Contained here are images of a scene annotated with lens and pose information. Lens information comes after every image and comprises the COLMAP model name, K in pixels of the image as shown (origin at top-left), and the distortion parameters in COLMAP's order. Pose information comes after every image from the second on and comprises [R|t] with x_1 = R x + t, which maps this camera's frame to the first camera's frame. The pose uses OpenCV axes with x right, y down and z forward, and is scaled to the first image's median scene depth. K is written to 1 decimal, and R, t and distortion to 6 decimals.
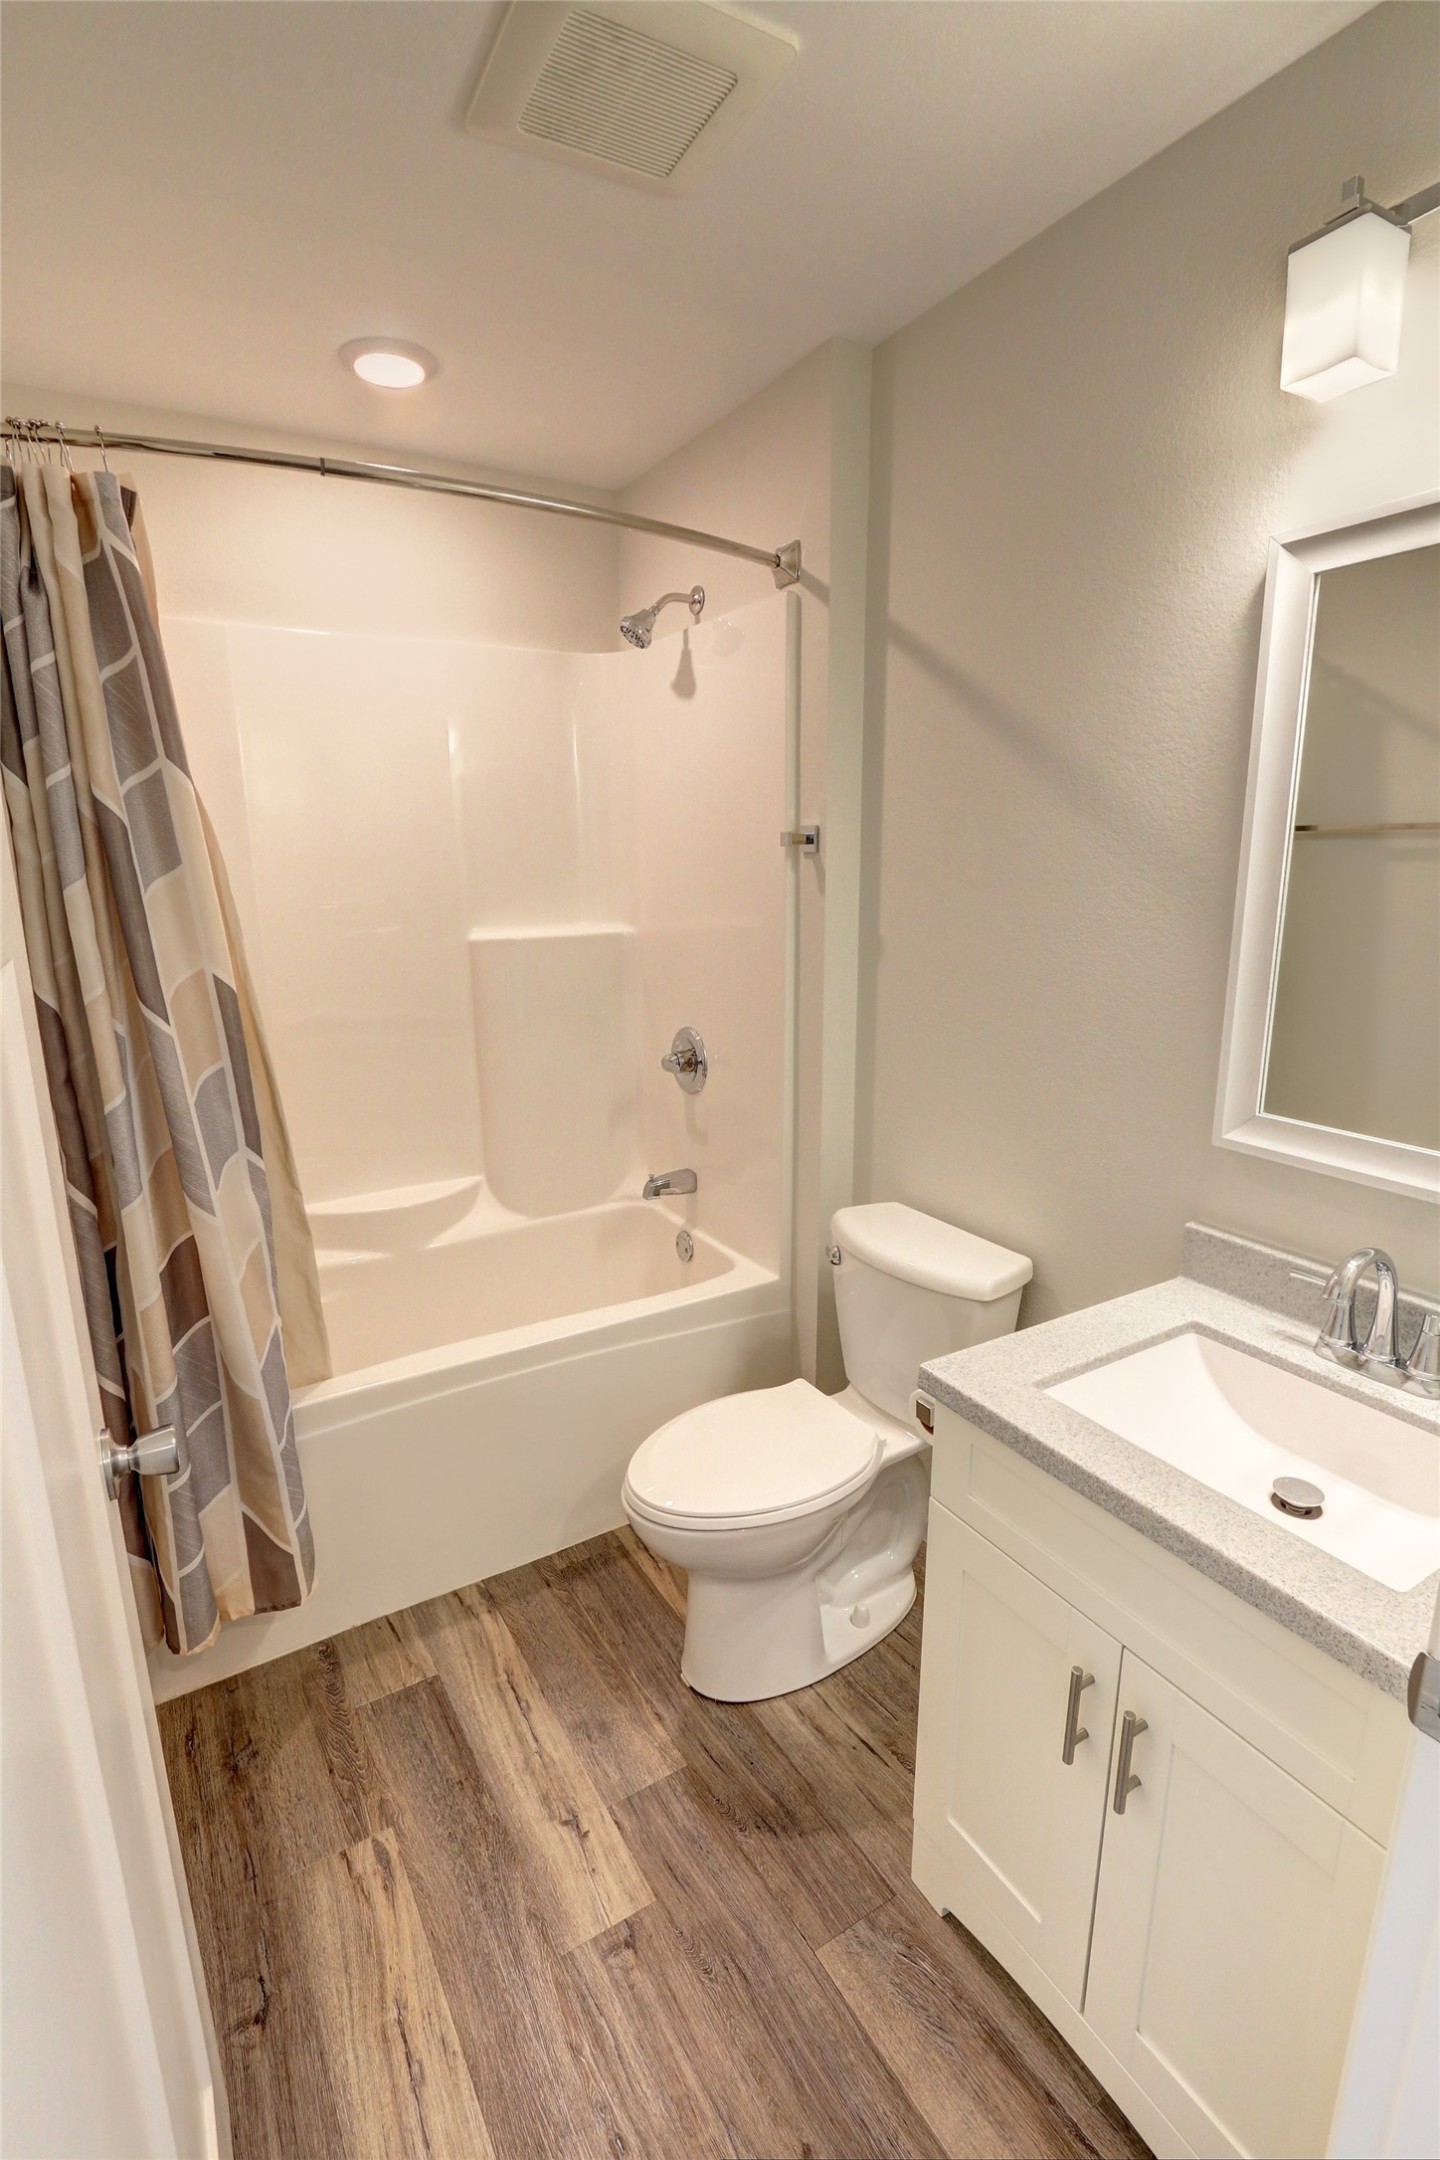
lens RADIAL K [[988.0, 0, 720.3], [0, 988.0, 1089.0], [0, 0, 1]] dist [-0.020225, 0.001073]
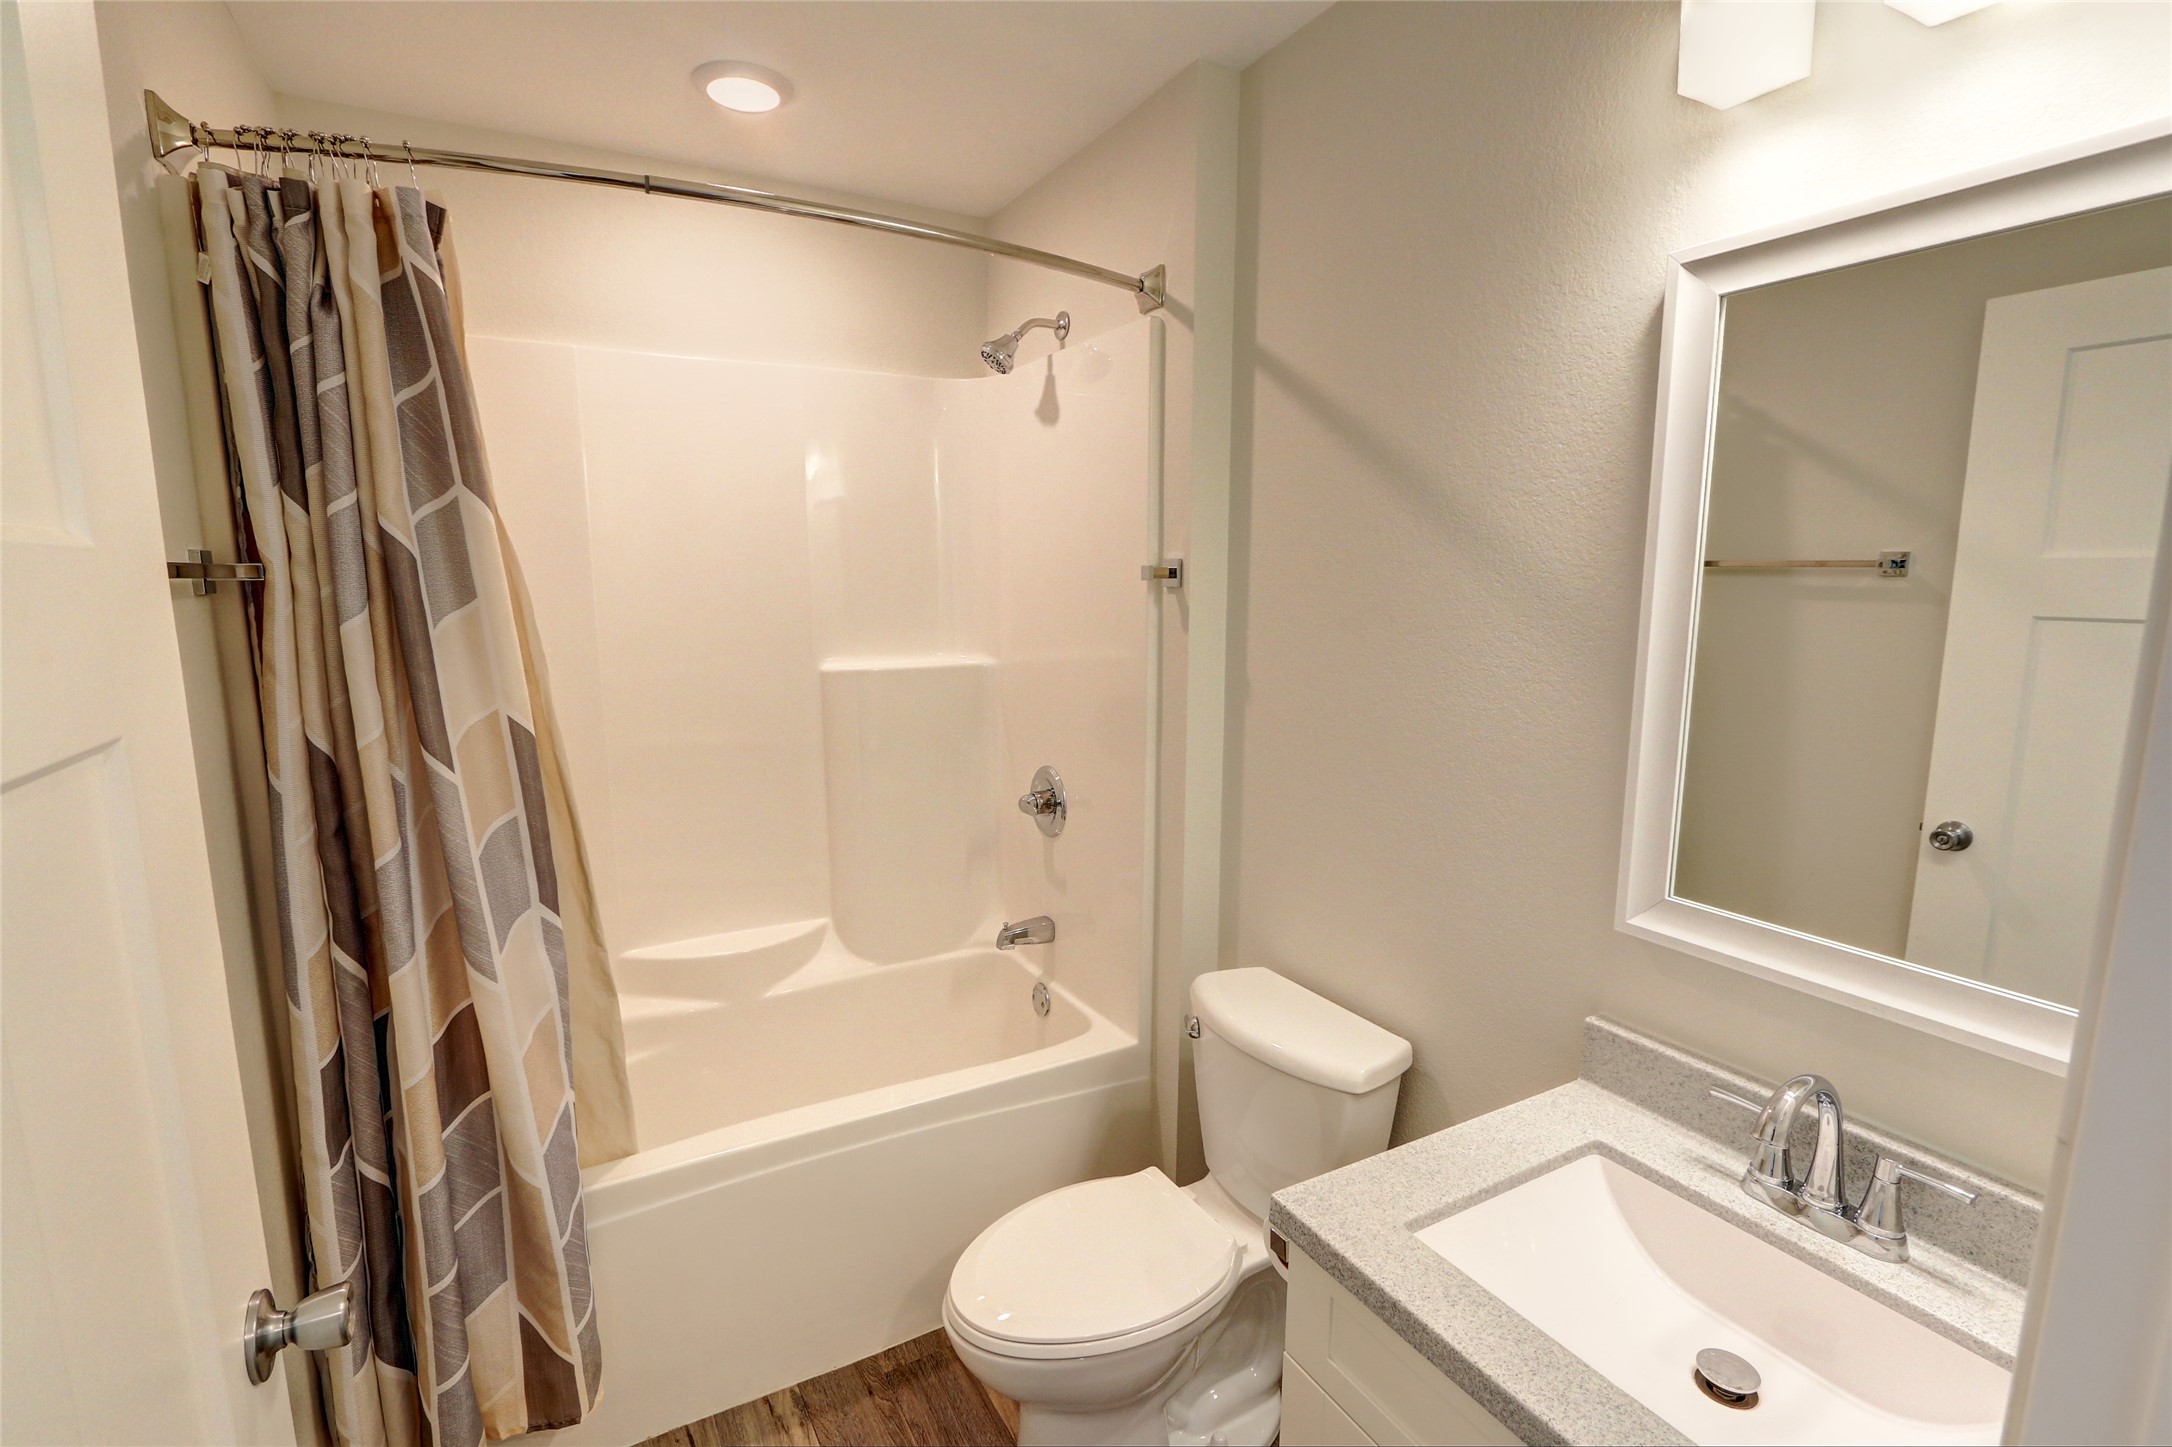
lens RADIAL K [[993.5, 0, 1084.4], [0, 993.5, 736.2], [0, 0, 1]] dist [-0.020225, 0.001073]
pose [[0.999555, 0.015210, -0.025663, 0.044730], [-0.017010, 0.997301, -0.071426, -0.040301], [0.024507, 0.071831, 0.997116, 0.092262]]
